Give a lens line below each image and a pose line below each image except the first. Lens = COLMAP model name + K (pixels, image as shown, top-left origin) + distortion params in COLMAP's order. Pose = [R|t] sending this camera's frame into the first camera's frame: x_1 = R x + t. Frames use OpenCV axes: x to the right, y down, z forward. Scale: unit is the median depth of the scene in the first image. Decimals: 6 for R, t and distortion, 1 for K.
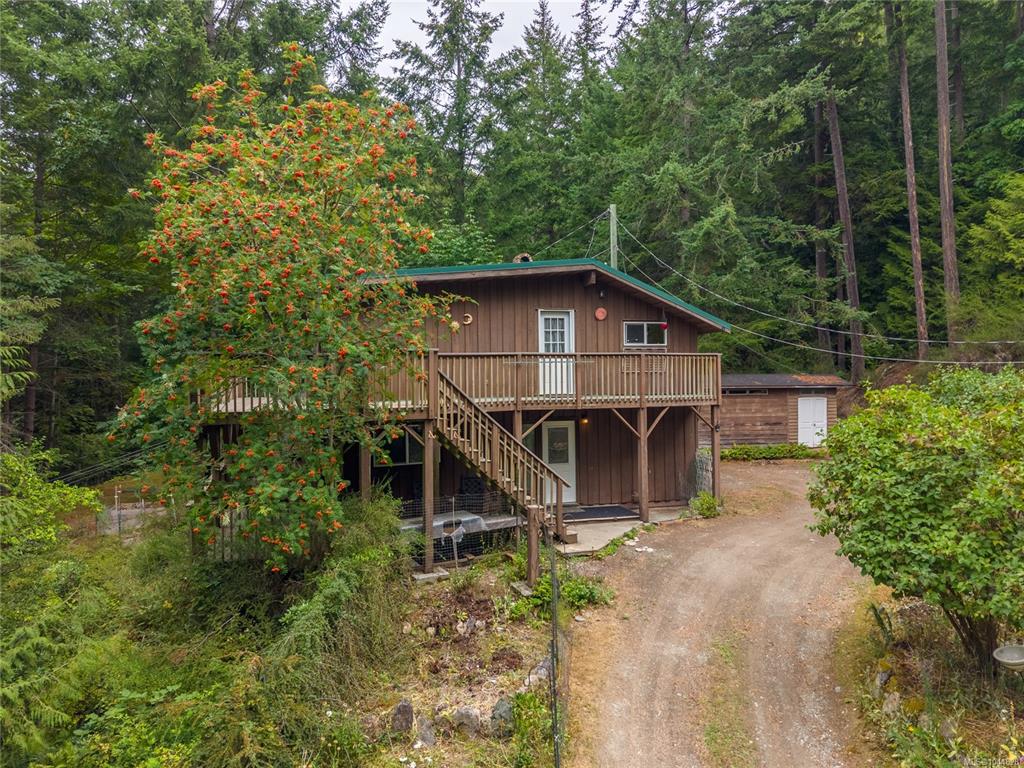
lens RADIAL K [[693.7, 0, 512.0], [0, 693.7, 384.0], [0, 0, 1]] dist [0.058300, -0.052250]
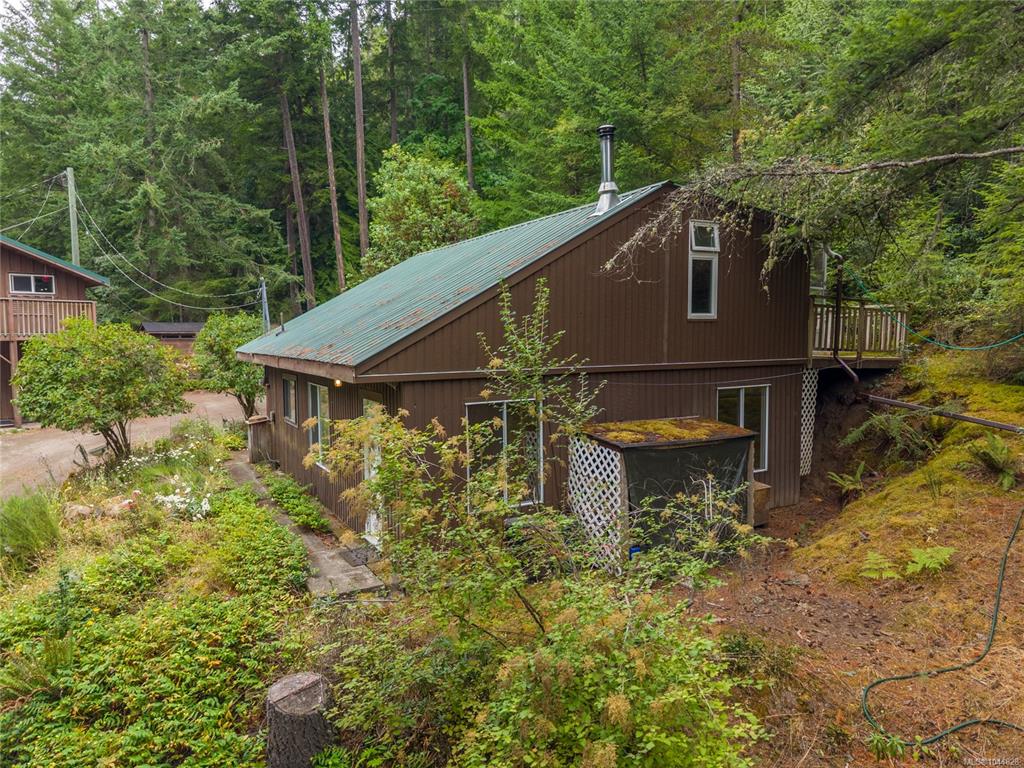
lens RADIAL K [[695.1, 0, 512.0], [0, 695.1, 384.0], [0, 0, 1]] dist [0.028357, -0.015976]
pose [[0.871130, -0.032940, 0.489947, 0.331587], [0.003578, 0.998147, 0.060745, 0.035821], [-0.491040, -0.051164, 0.869633, -0.562280]]
